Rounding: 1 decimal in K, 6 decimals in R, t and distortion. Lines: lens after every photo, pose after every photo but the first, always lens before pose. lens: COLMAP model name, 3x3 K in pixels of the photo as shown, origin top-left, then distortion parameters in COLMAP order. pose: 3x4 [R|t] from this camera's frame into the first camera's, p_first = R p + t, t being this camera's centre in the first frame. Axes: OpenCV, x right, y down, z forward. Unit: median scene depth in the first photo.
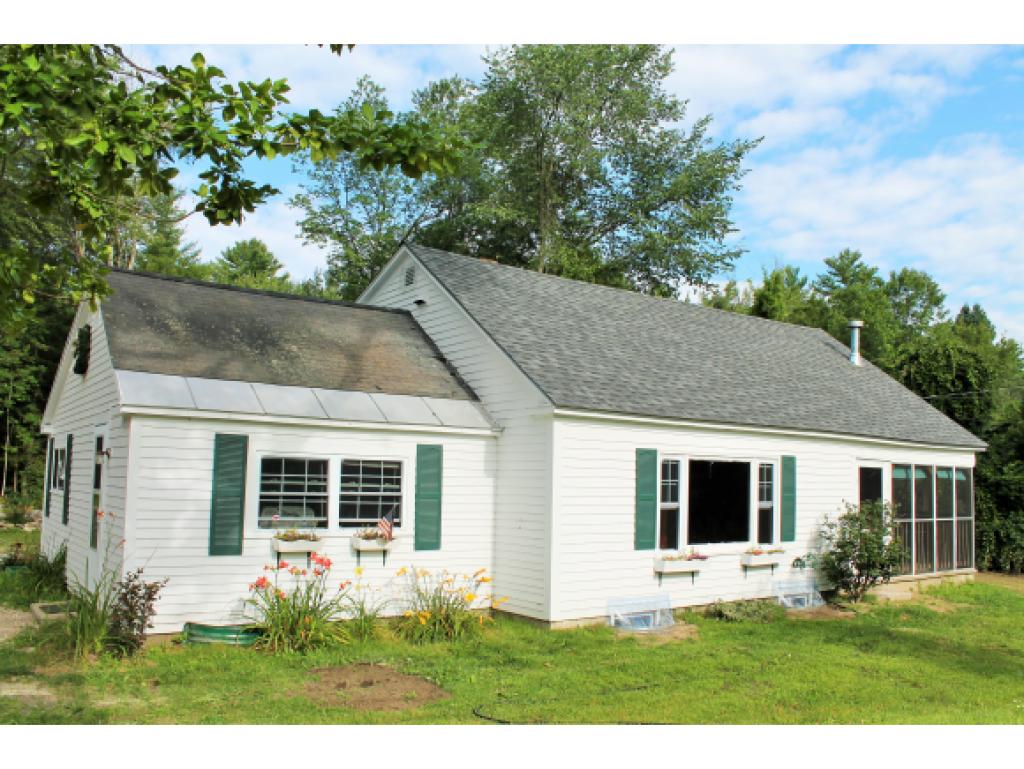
lens RADIAL K [[849.5, 0, 514.3], [0, 849.5, 390.5], [0, 0, 1]] dist [-0.148715, 0.100689]
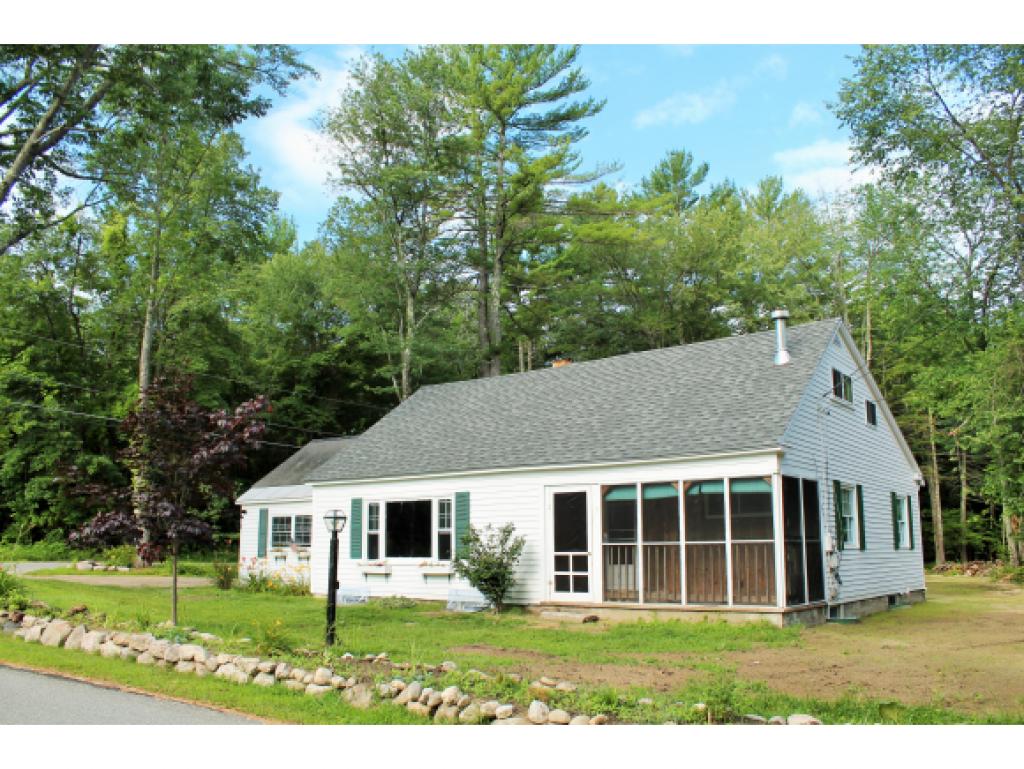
lens RADIAL K [[849.5, 0, 511.3], [0, 849.5, 387.6], [0, 0, 1]] dist [-0.148715, 0.100689]
pose [[0.276506, -0.206707, -0.938518, 1.676393], [0.114320, 0.976734, -0.181443, 0.173719], [0.954188, -0.057121, 0.293704, 0.730075]]
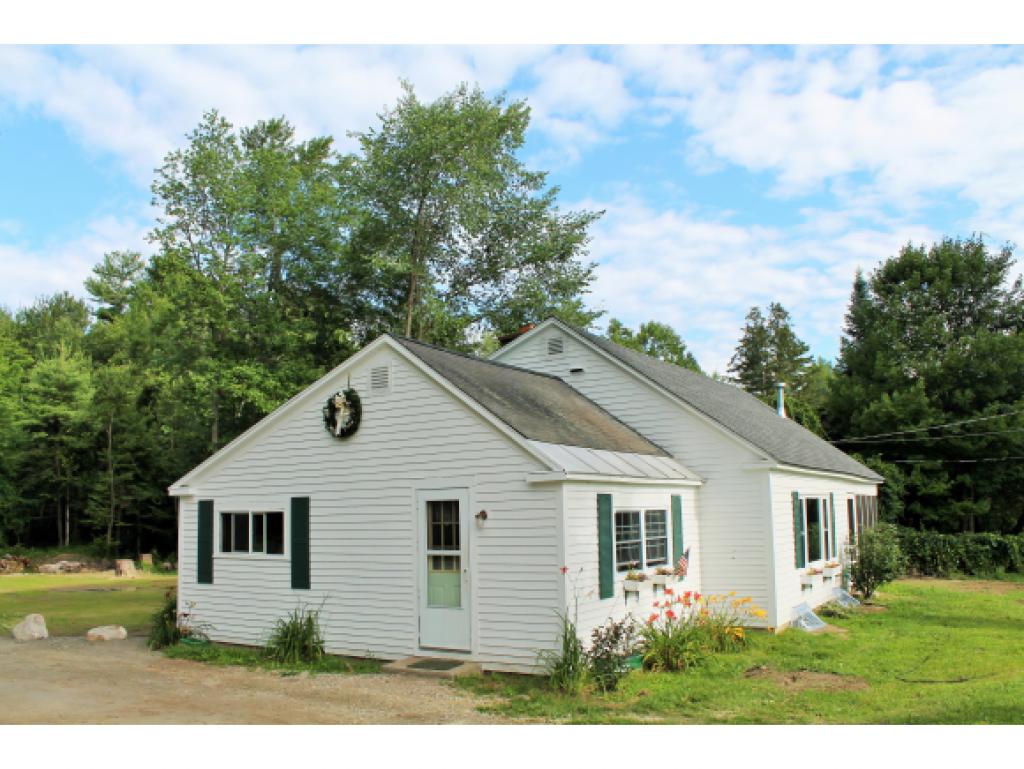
lens RADIAL K [[849.5, 0, 502.0], [0, 849.5, 391.2], [0, 0, 1]] dist [-0.148715, 0.100689]
pose [[0.931582, 0.011641, 0.363344, -0.667559], [0.002610, 0.999247, -0.038707, -0.033787], [-0.363521, 0.037008, 0.930851, -0.041822]]
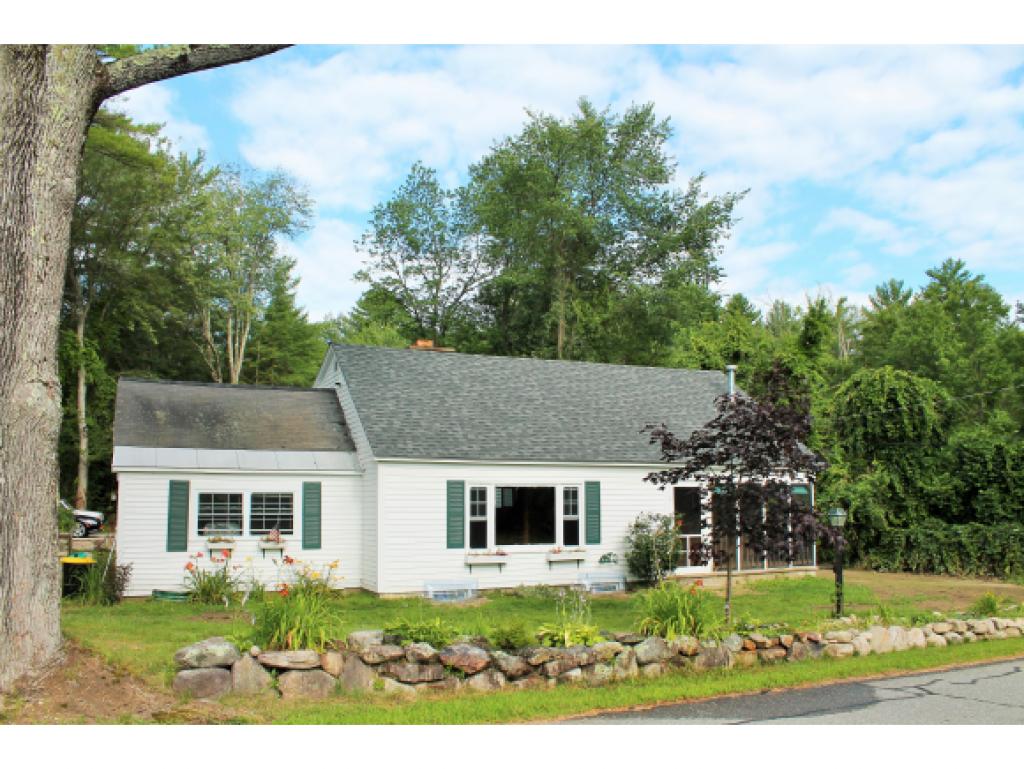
lens RADIAL K [[849.5, 0, 519.0], [0, 849.5, 393.6], [0, 0, 1]] dist [-0.148715, 0.100689]
pose [[0.982420, -0.052794, -0.179064, 0.486252], [0.047982, 0.998364, -0.031103, -0.028856], [0.180413, 0.021964, 0.983346, -0.405059]]
